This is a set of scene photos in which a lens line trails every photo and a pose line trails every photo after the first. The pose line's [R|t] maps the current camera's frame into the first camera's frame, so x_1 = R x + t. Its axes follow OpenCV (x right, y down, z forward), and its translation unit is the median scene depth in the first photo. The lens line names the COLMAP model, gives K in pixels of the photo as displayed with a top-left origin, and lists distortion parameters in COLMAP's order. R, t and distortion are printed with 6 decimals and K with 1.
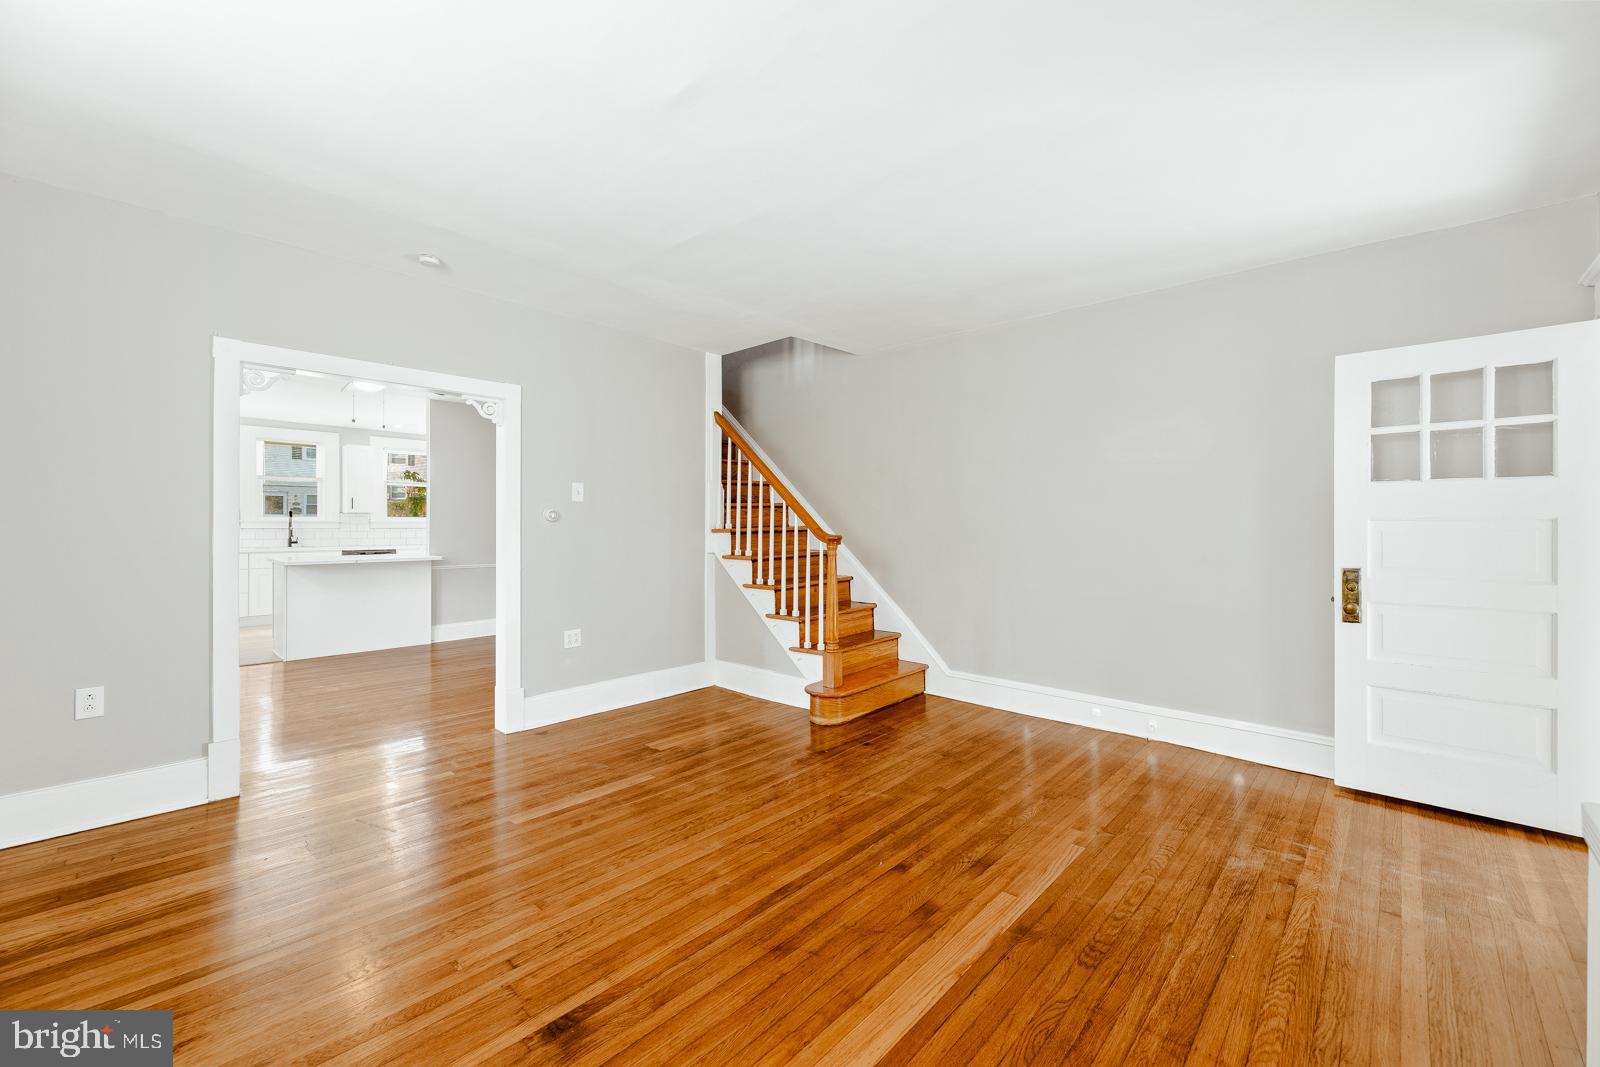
lens RADIAL K [[644.0, 0, 802.4], [0, 644.0, 523.8], [0, 0, 1]] dist [0.000035, 0.000168]
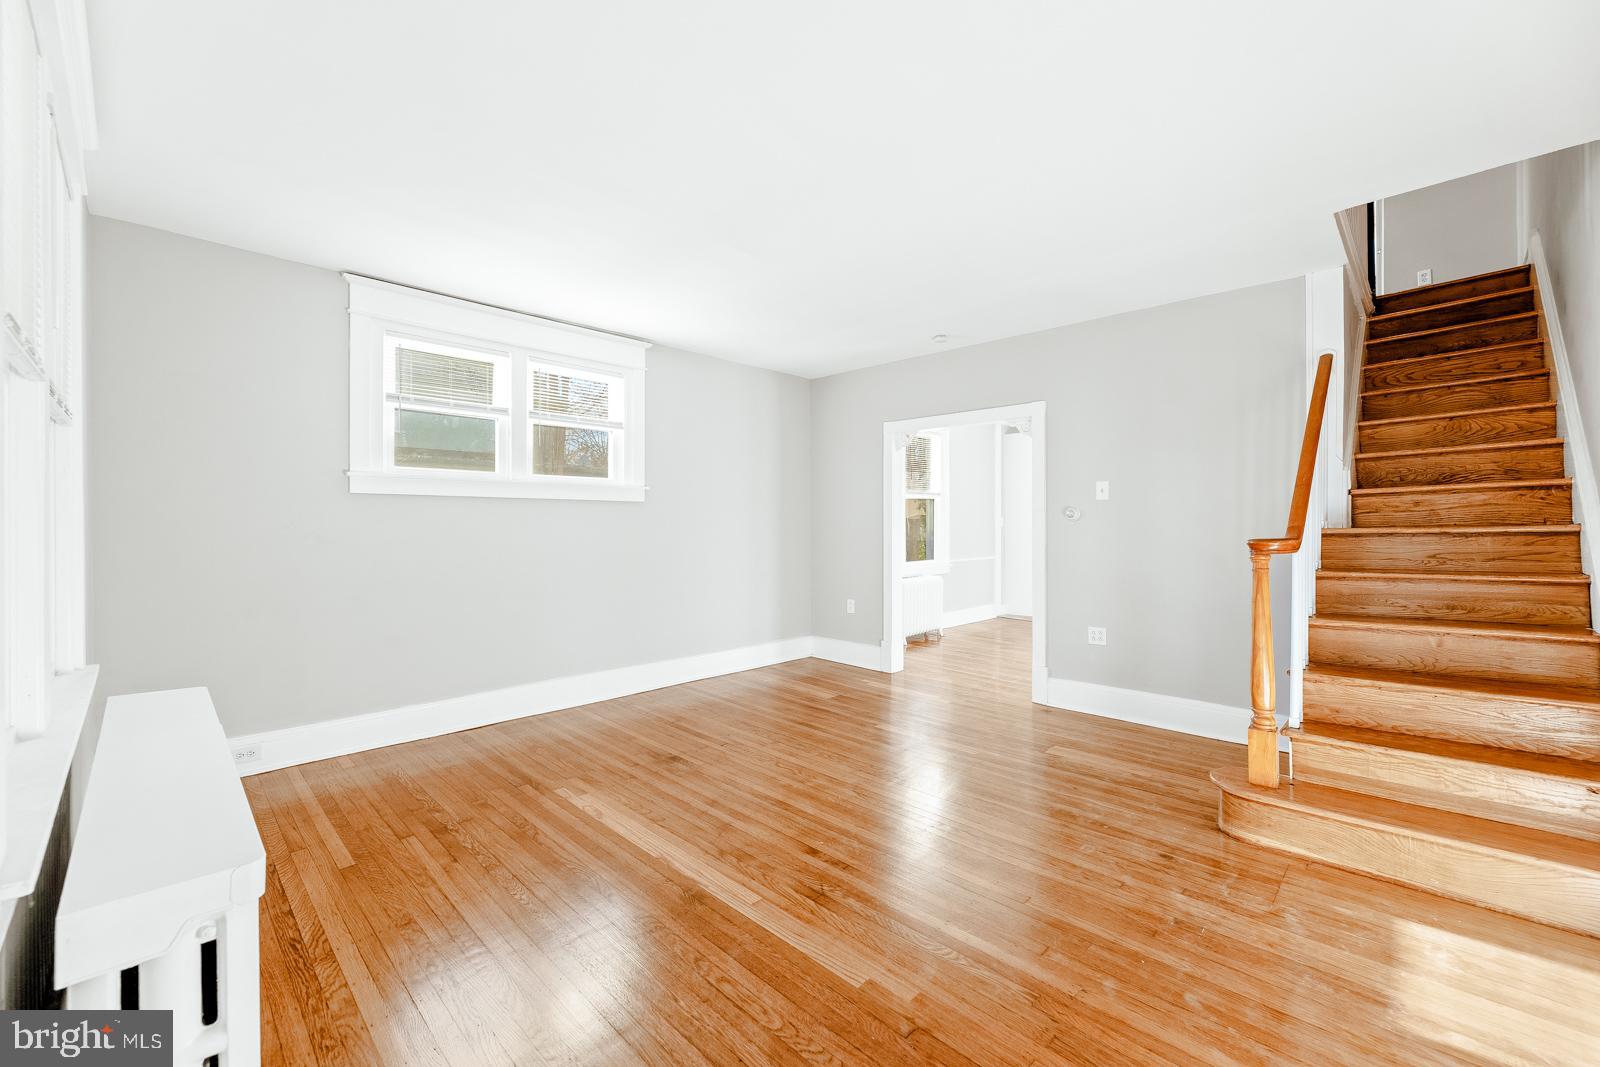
lens RADIAL K [[644.0, 0, 802.4], [0, 644.0, 523.8], [0, 0, 1]] dist [0.000035, 0.000168]
pose [[-0.027517, -0.003708, -0.999614, 0.961979], [0.002480, 0.999990, -0.003778, 0.007337], [0.999618, -0.002583, -0.027507, 0.816183]]
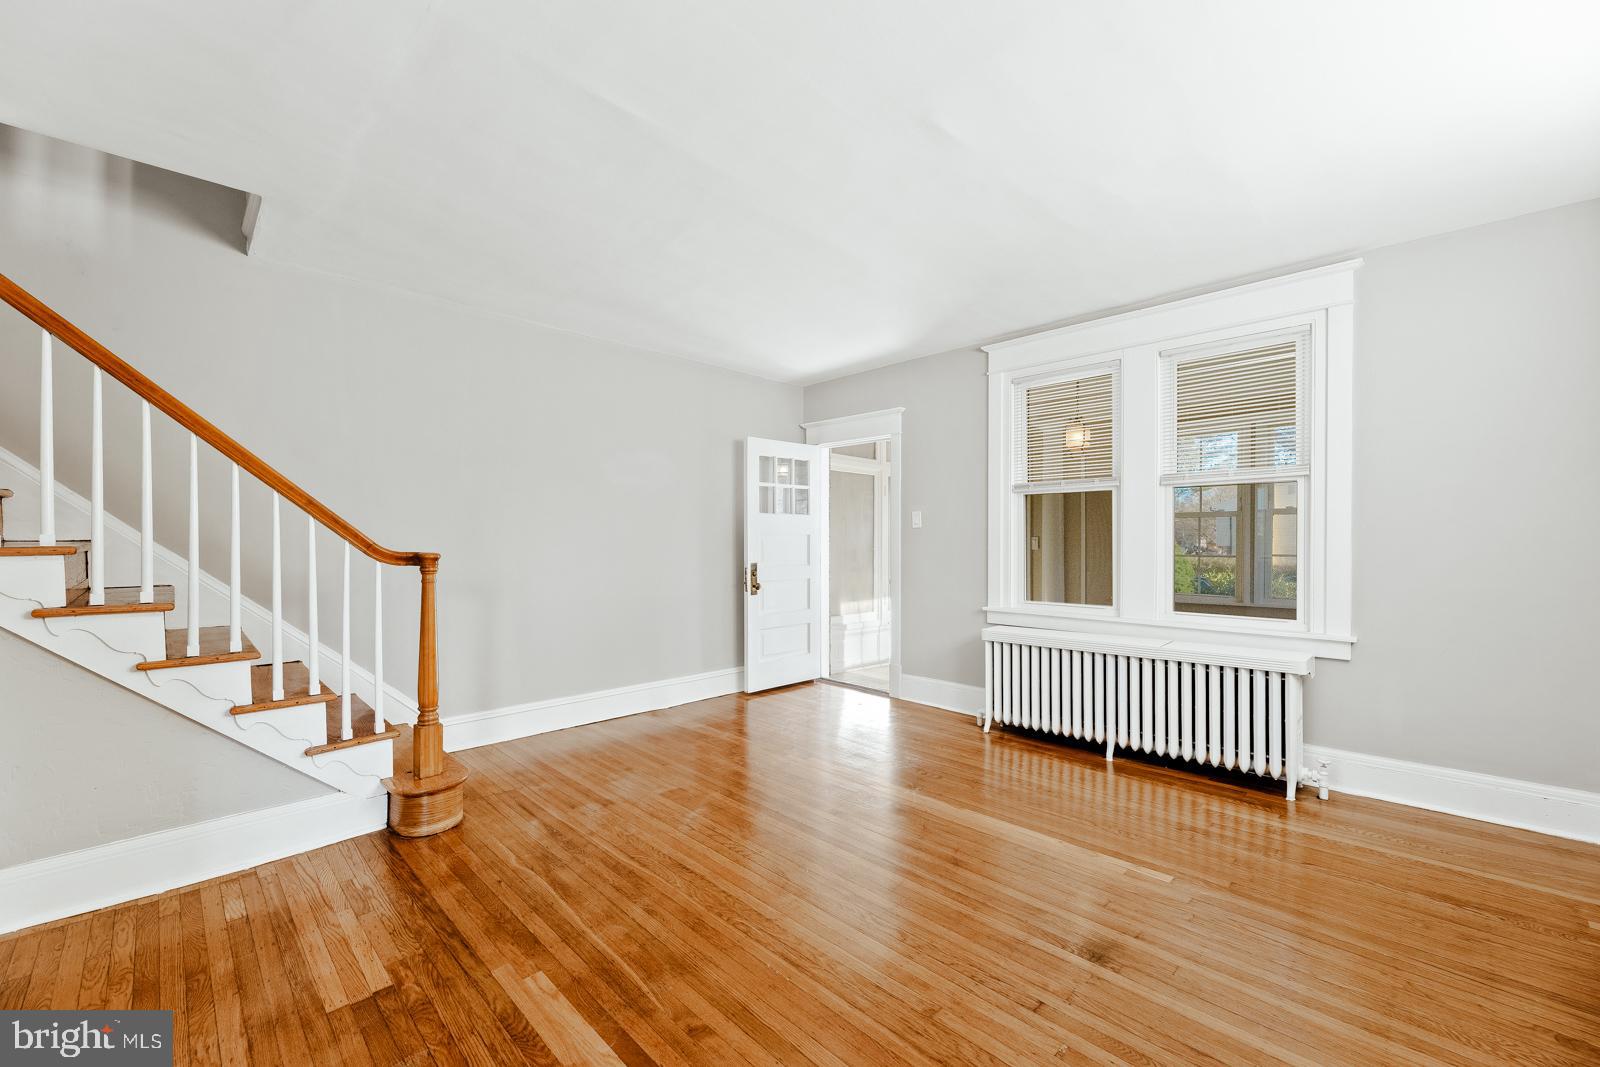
lens RADIAL K [[648.4, 0, 800.0], [0, 648.4, 533.5], [0, 0, 1]] dist [0.000928, 0.000096]
pose [[0.048969, 0.007651, 0.998771, -0.884703], [0.001742, 0.999968, -0.007745, 0.005331], [-0.998799, 0.002119, 0.048954, 0.814450]]
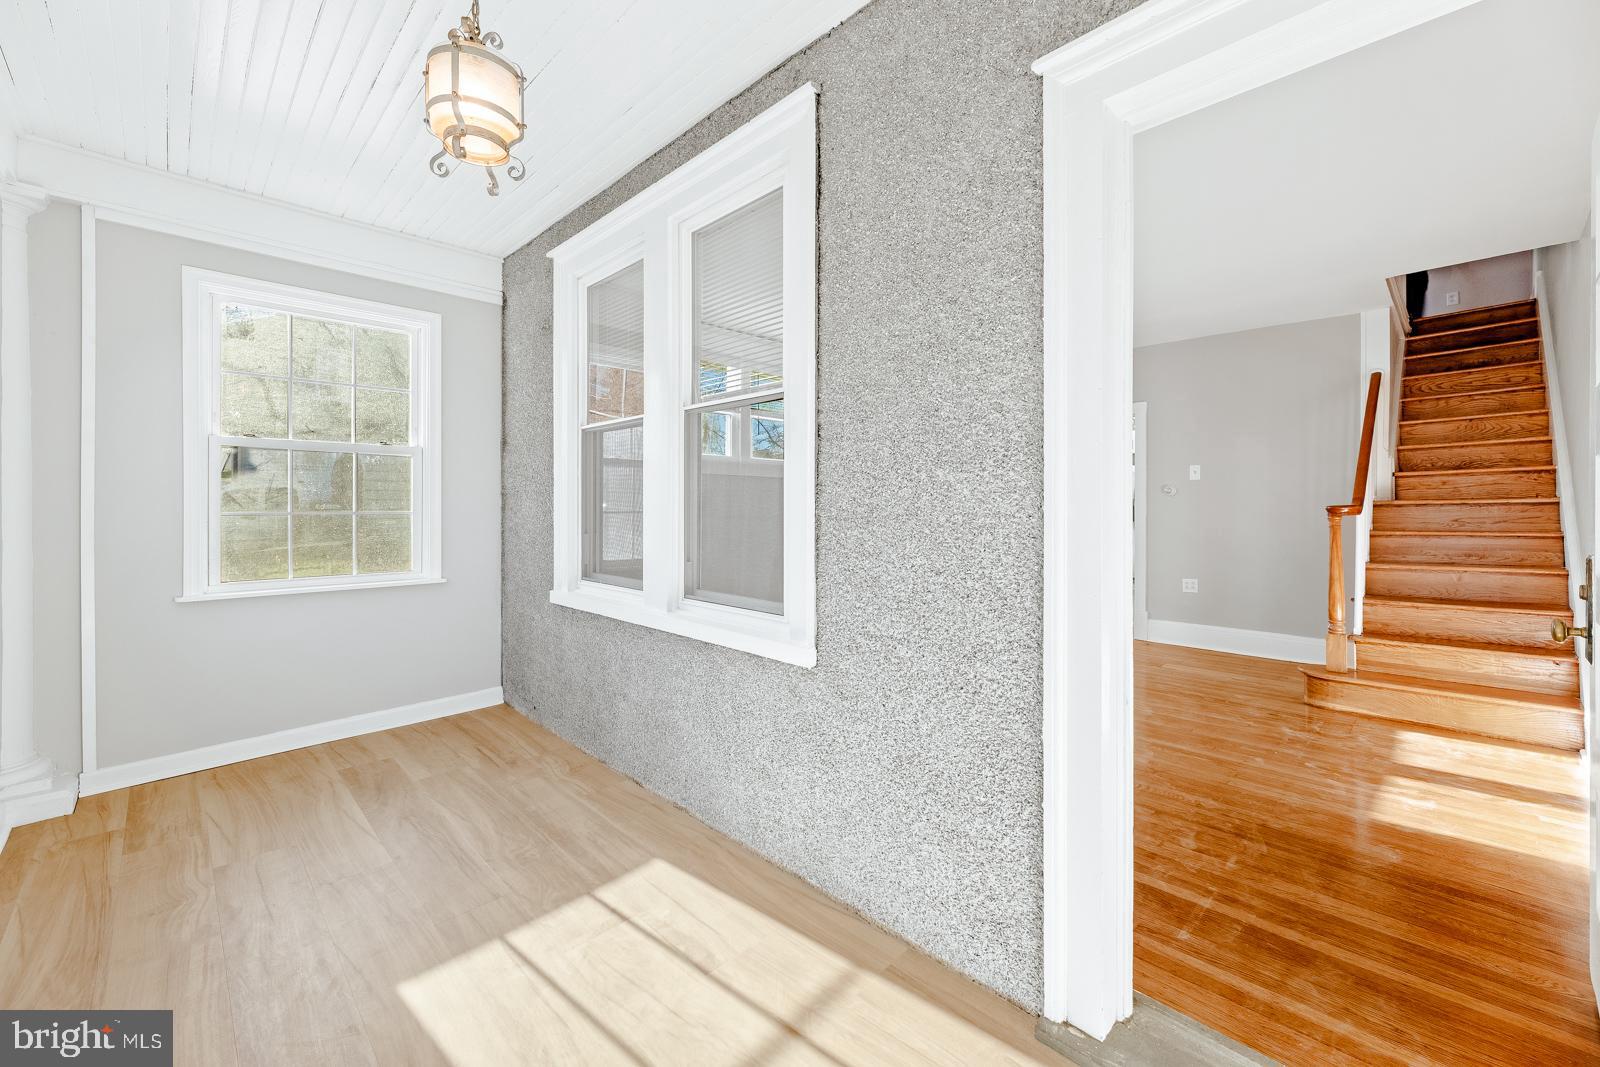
lens RADIAL K [[643.0, 0, 805.6], [0, 643.0, 503.6], [0, 0, 1]] dist [0.001353, 0.000358]
pose [[-0.048715, -0.006031, -0.998795, 1.412834], [-0.004031, 0.999975, -0.005841, 0.034056], [0.998805, 0.003742, -0.048738, 0.414667]]
